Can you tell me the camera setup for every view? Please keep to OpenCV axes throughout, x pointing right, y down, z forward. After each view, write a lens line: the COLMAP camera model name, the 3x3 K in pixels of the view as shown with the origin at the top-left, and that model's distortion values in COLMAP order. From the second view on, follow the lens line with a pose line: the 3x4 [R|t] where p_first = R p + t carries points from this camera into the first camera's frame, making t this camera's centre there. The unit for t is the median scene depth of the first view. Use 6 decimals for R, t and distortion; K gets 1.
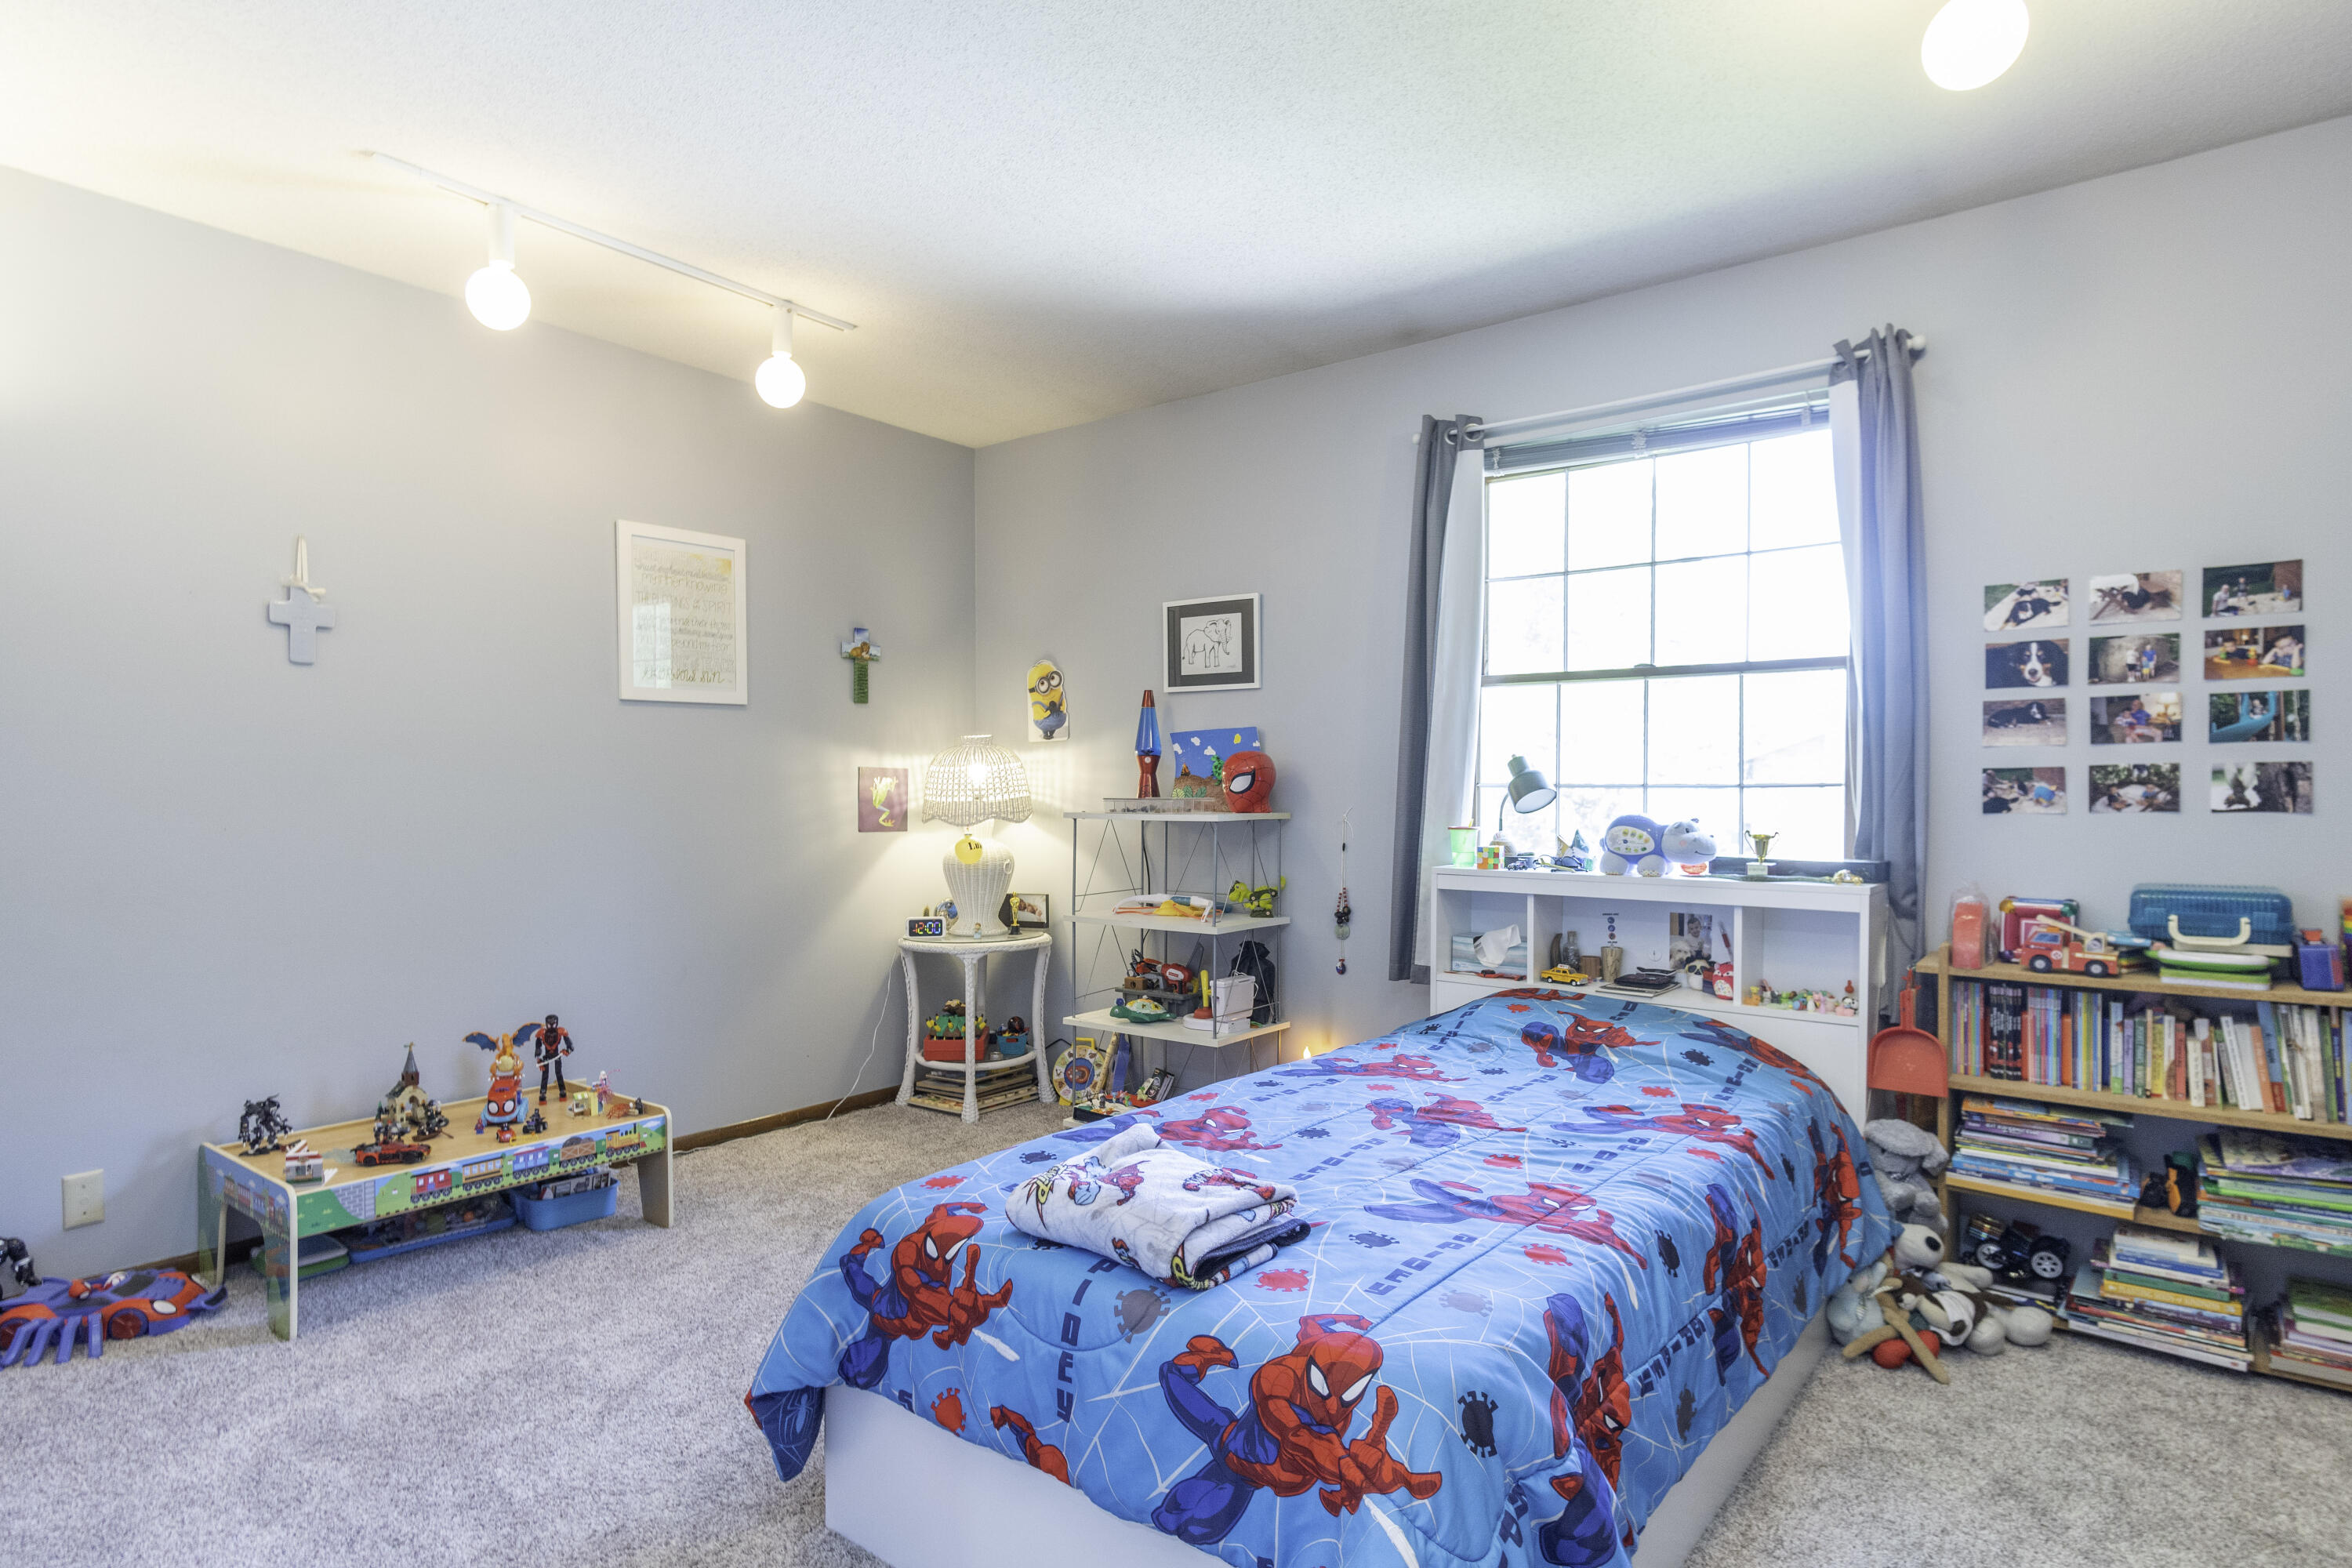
lens RADIAL K [[1251.6, 0, 1175.8], [0, 1251.6, 795.9], [0, 0, 1]] dist [0.004371, 0.000492]
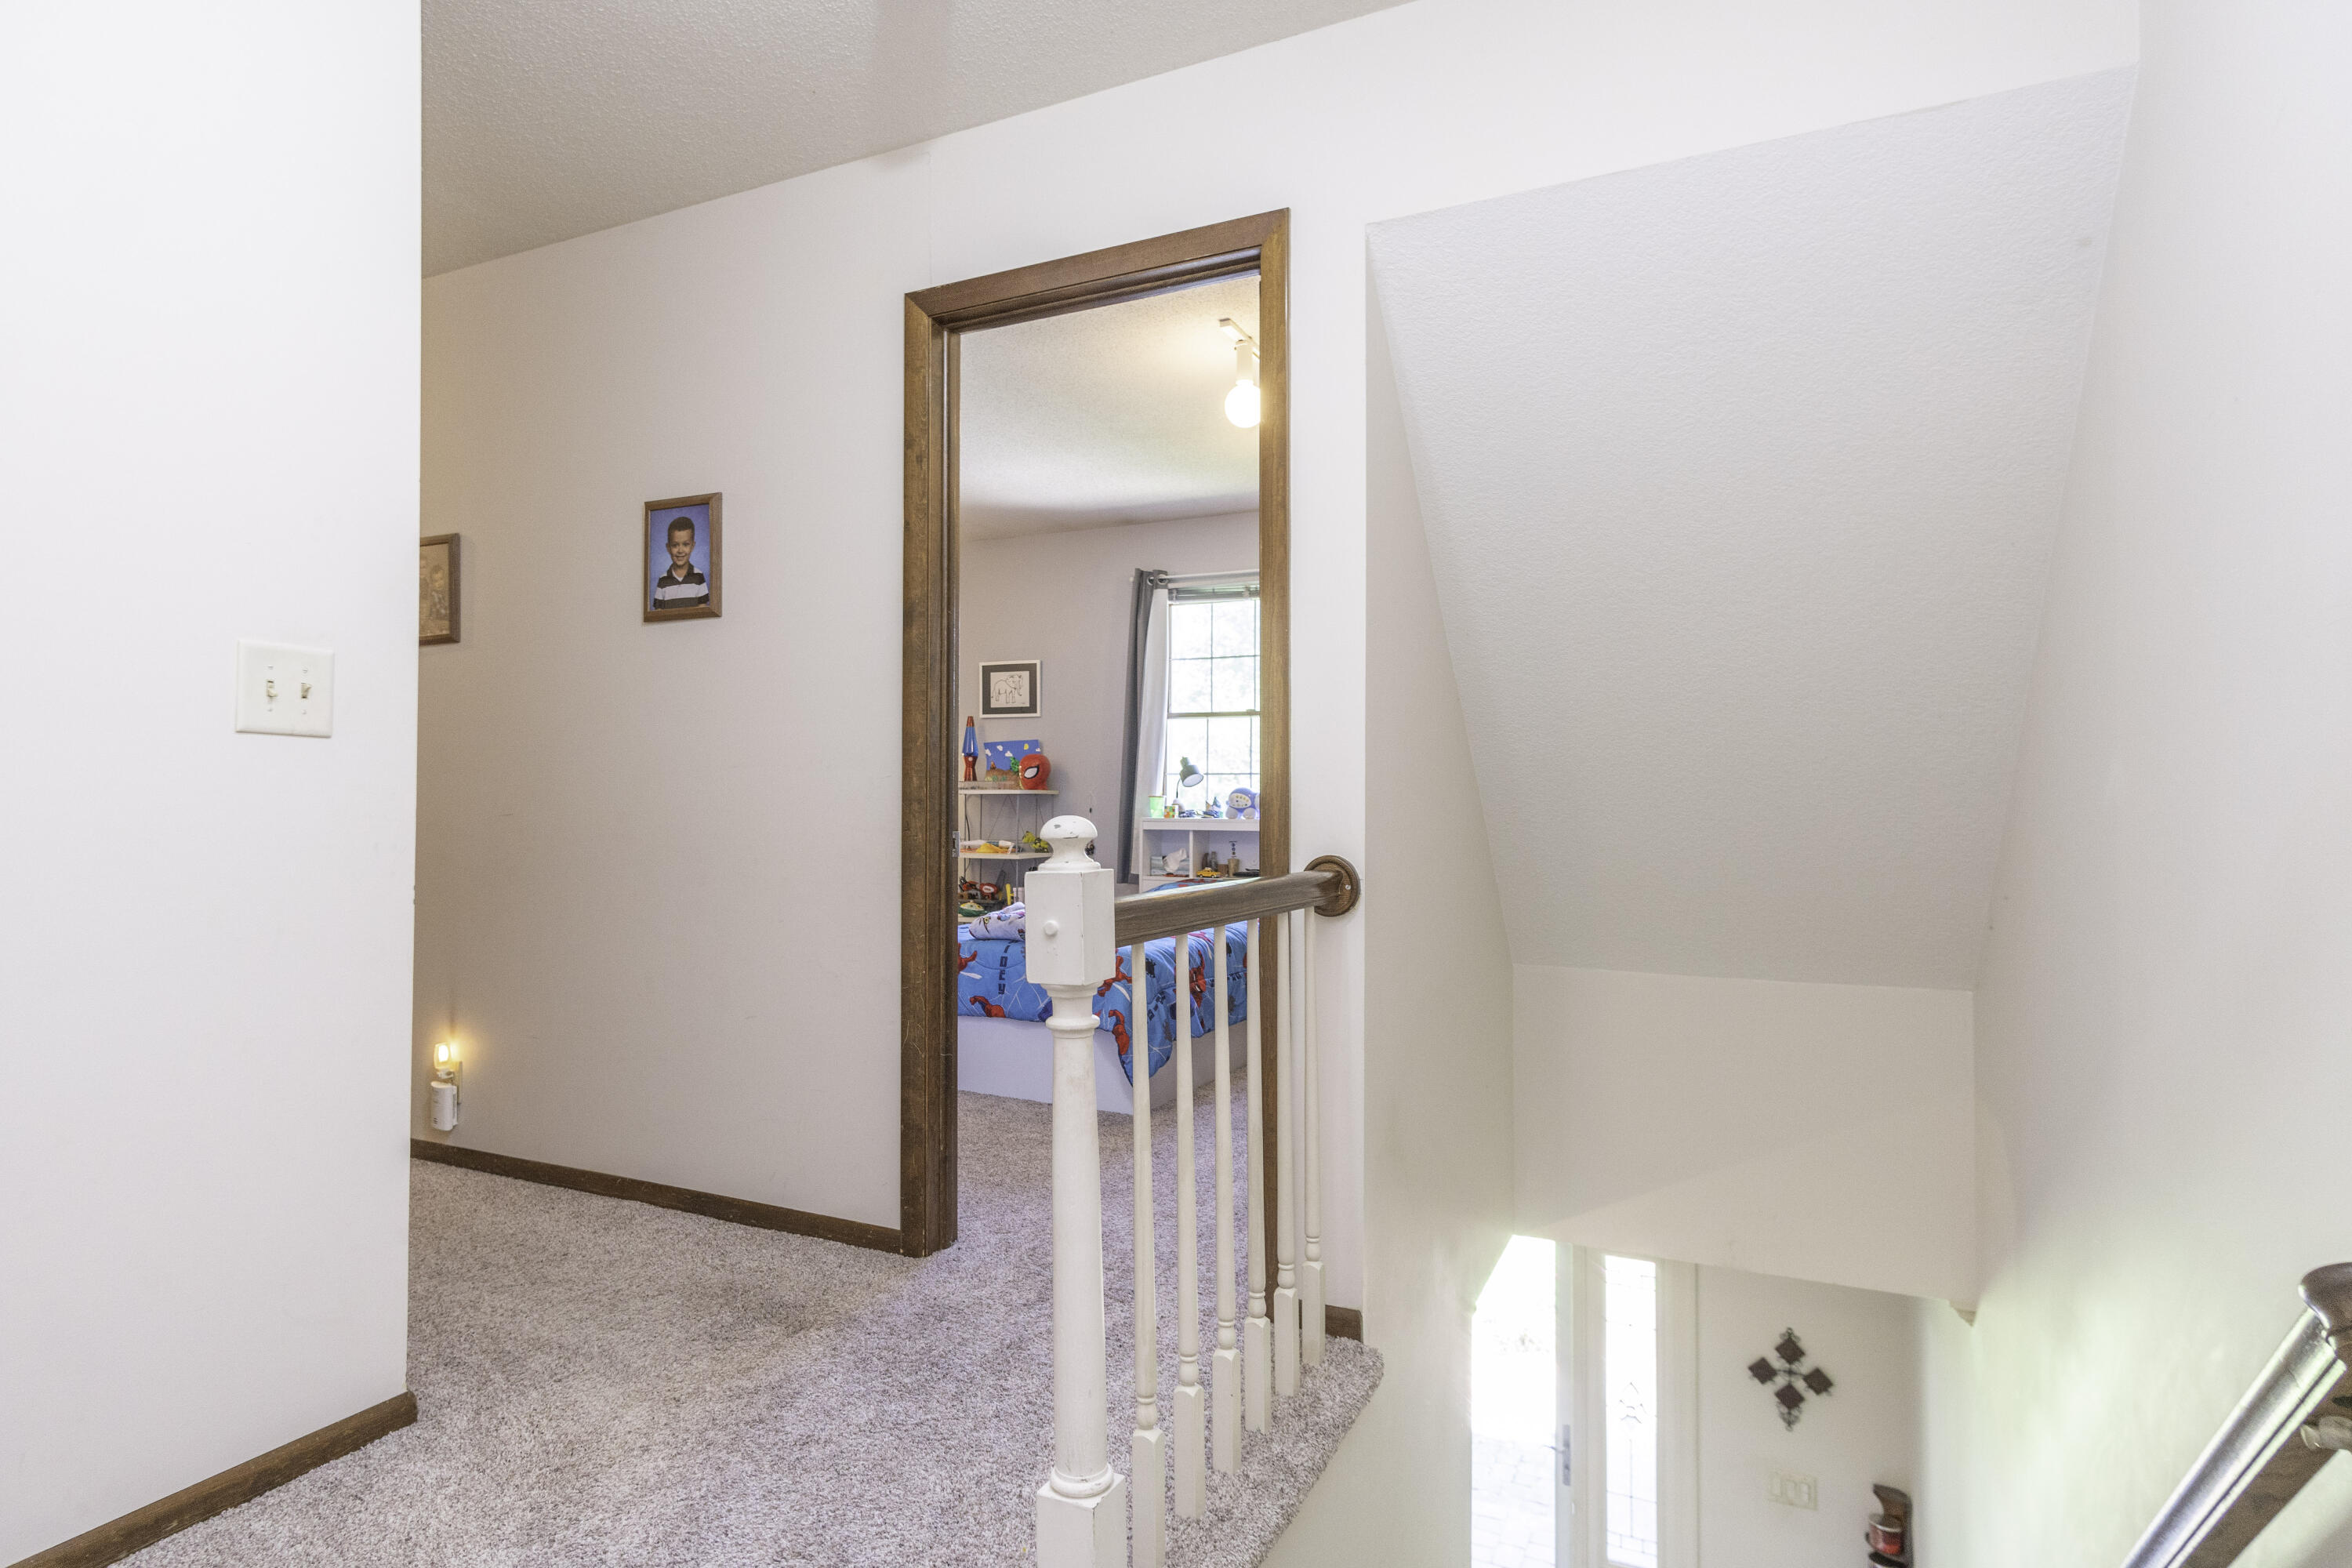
lens RADIAL K [[1251.6, 0, 1182.1], [0, 1251.6, 790.1], [0, 0, 1]] dist [0.004371, 0.000492]
pose [[0.974520, 0.003061, 0.224280, -0.139130], [0.000371, 0.999884, -0.015258, 0.042939], [-0.224301, 0.014953, 0.974405, -0.759928]]
